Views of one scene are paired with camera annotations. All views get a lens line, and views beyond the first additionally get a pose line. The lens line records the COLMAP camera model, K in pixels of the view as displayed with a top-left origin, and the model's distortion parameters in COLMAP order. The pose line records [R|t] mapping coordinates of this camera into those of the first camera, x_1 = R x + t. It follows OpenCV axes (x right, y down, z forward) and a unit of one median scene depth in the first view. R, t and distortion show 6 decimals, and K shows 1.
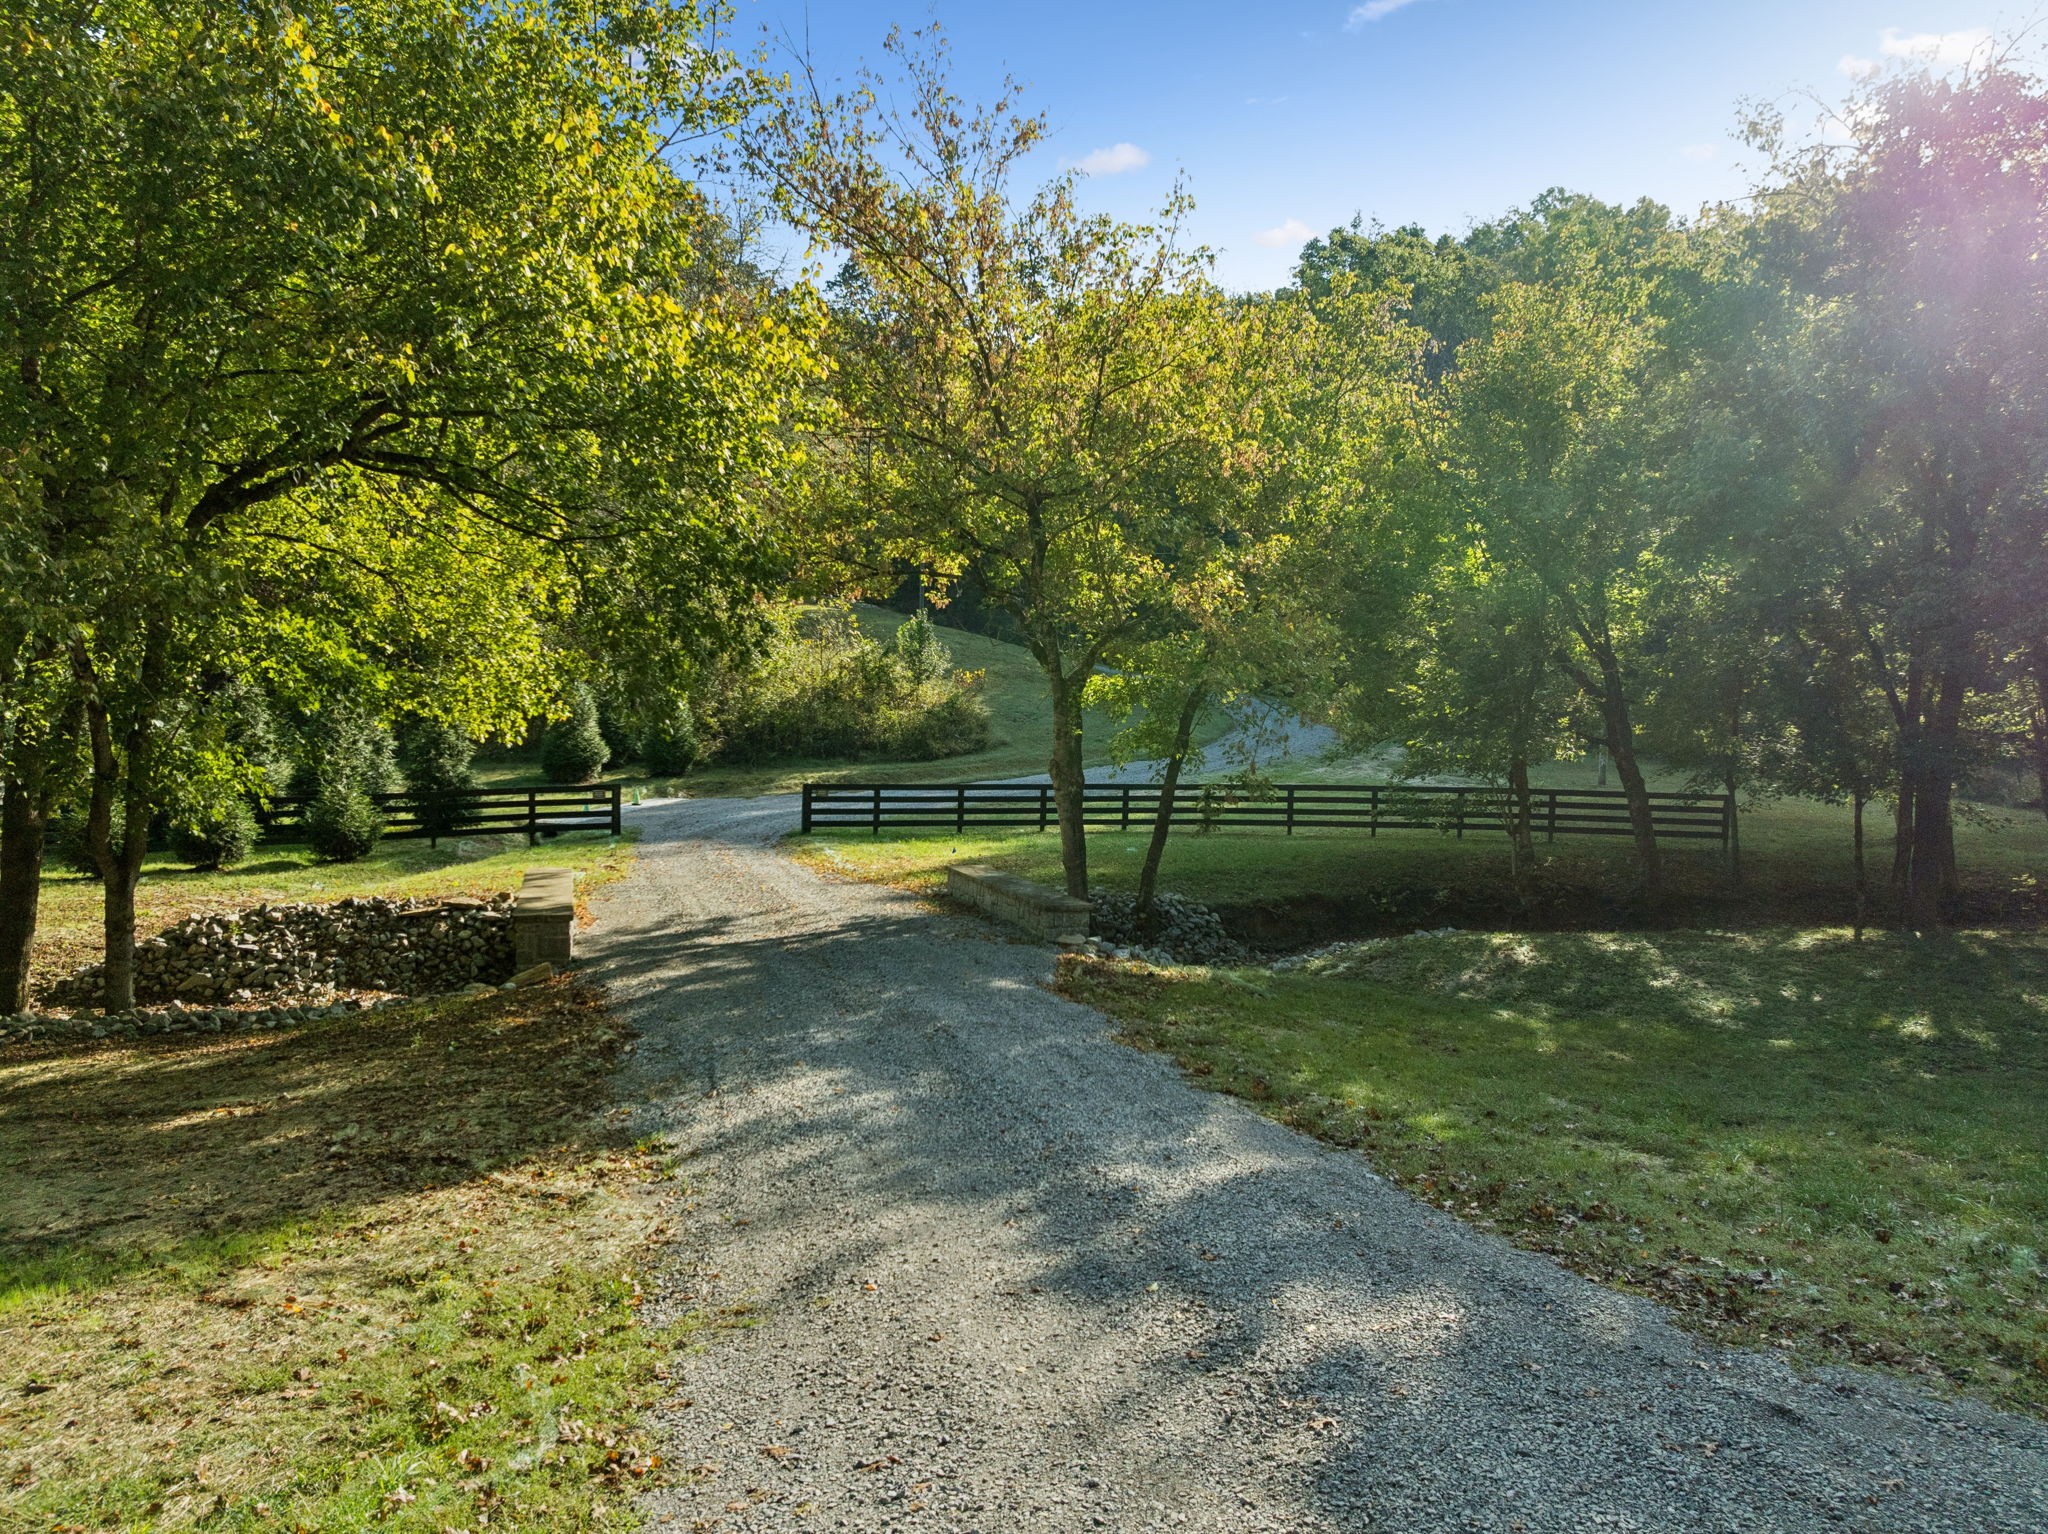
lens RADIAL K [[1523.3, 0, 1033.3], [0, 1523.3, 814.9], [0, 0, 1]] dist [-0.009909, -0.004973]
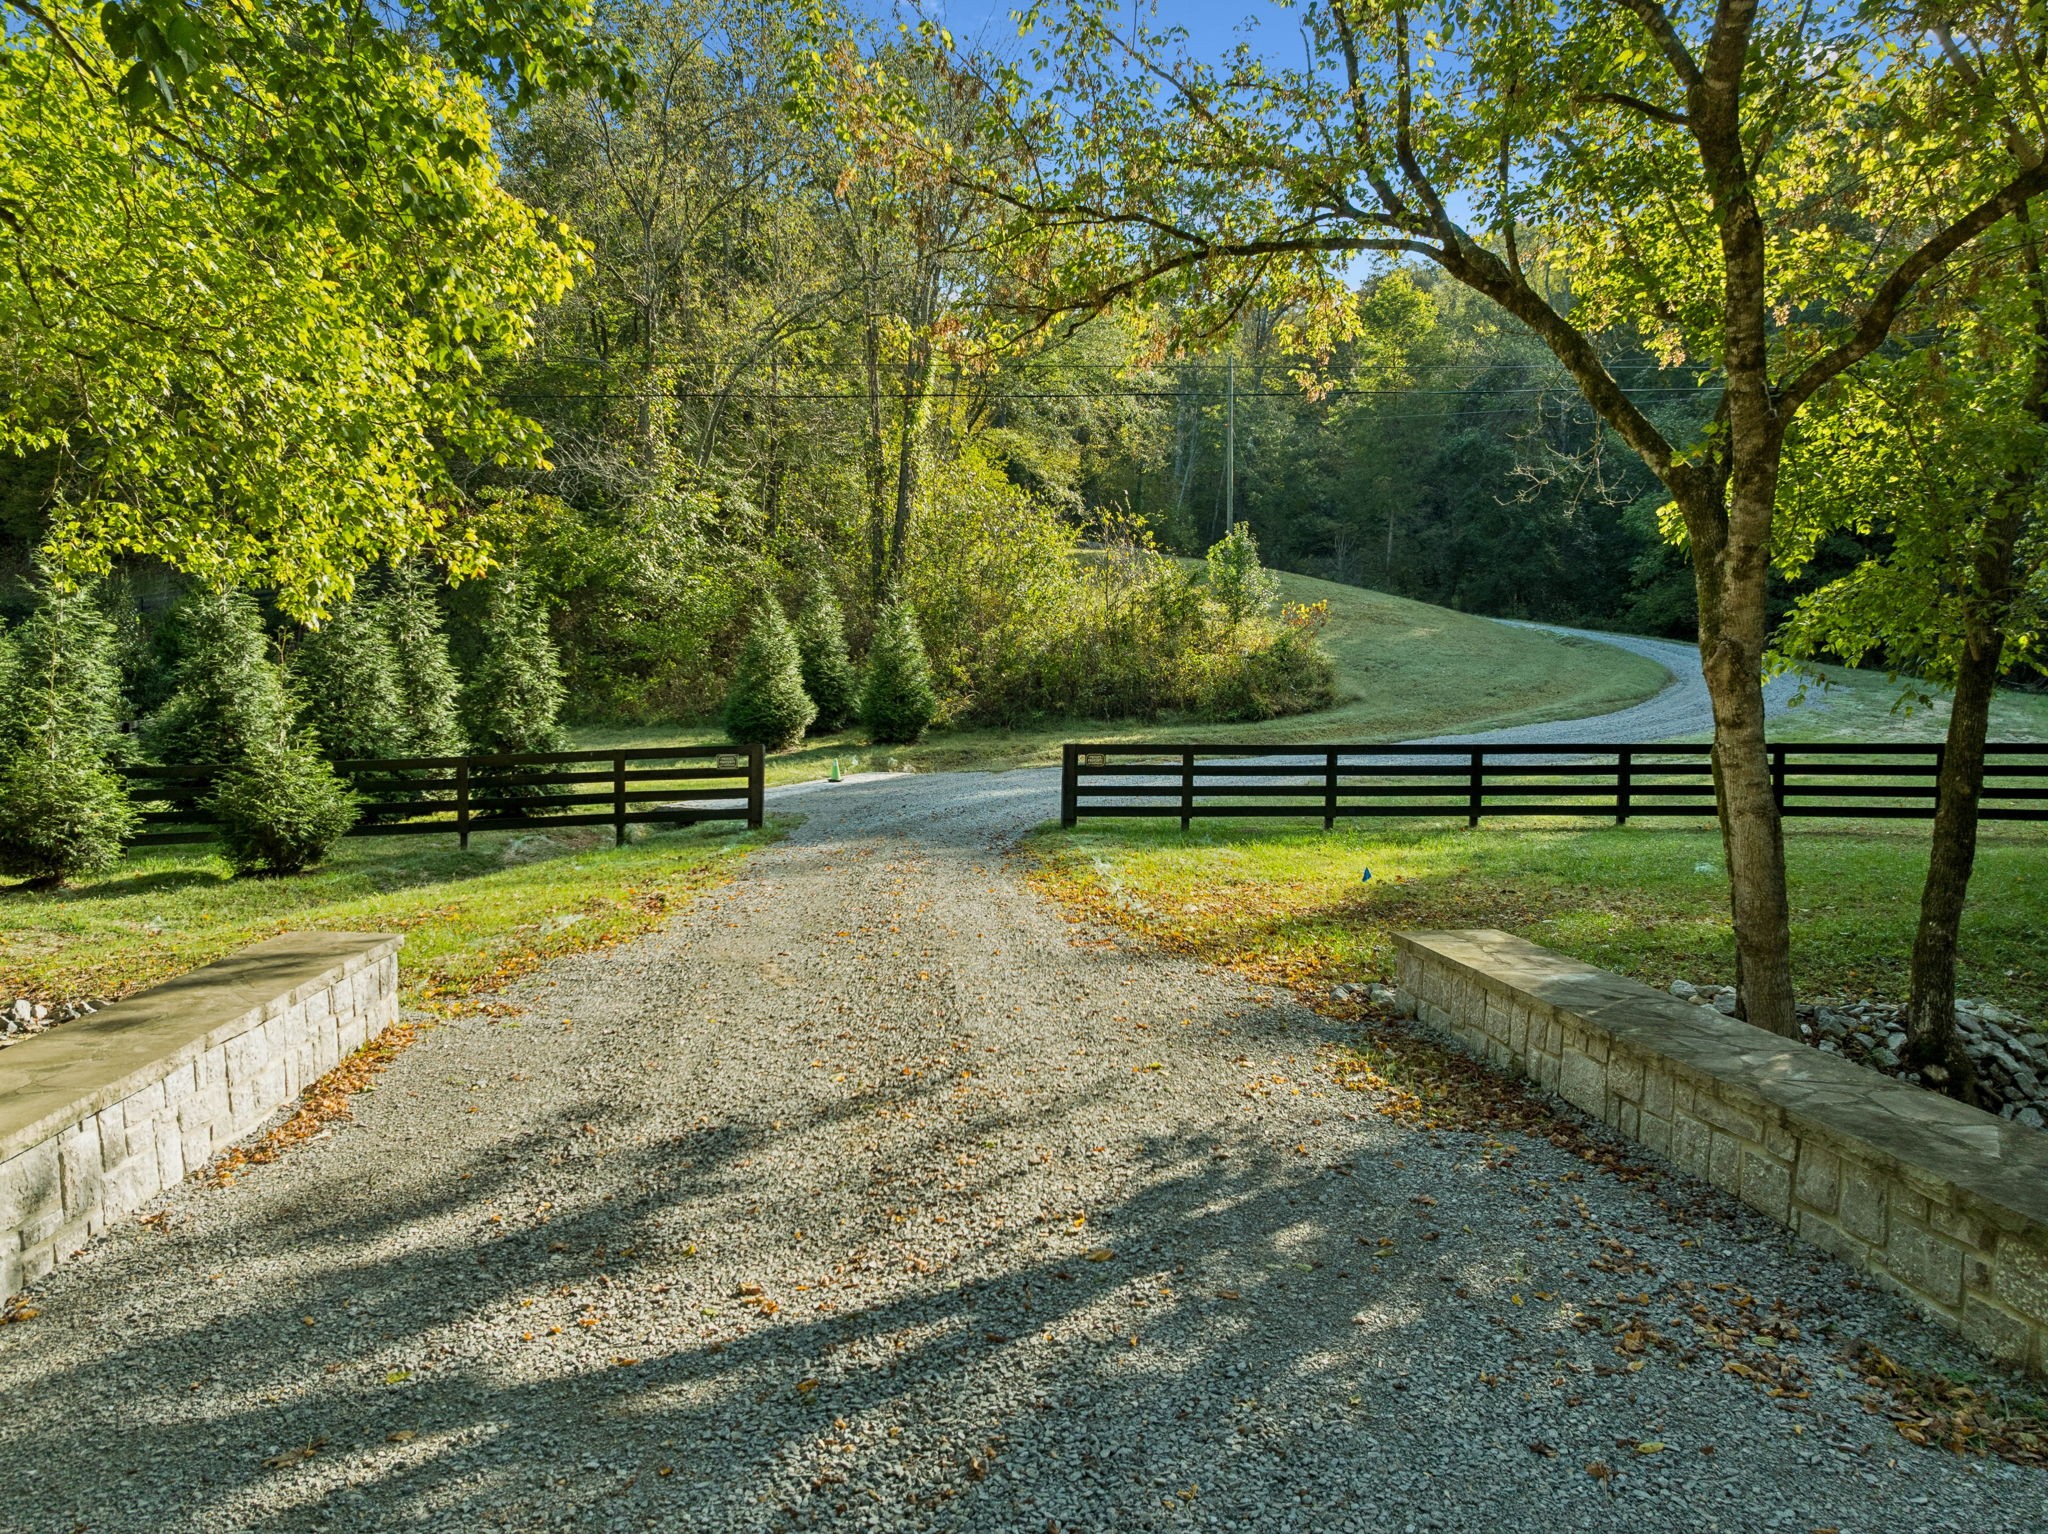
lens RADIAL K [[1476.8, 0, 1012.5], [0, 1476.8, 774.5], [0, 0, 1]] dist [-0.025015, -0.002749]
pose [[0.978030, -0.000078, -0.208462, -0.049280], [-0.003237, 0.999874, -0.015560, 0.000405], [0.208437, 0.015893, 0.977907, 0.421084]]
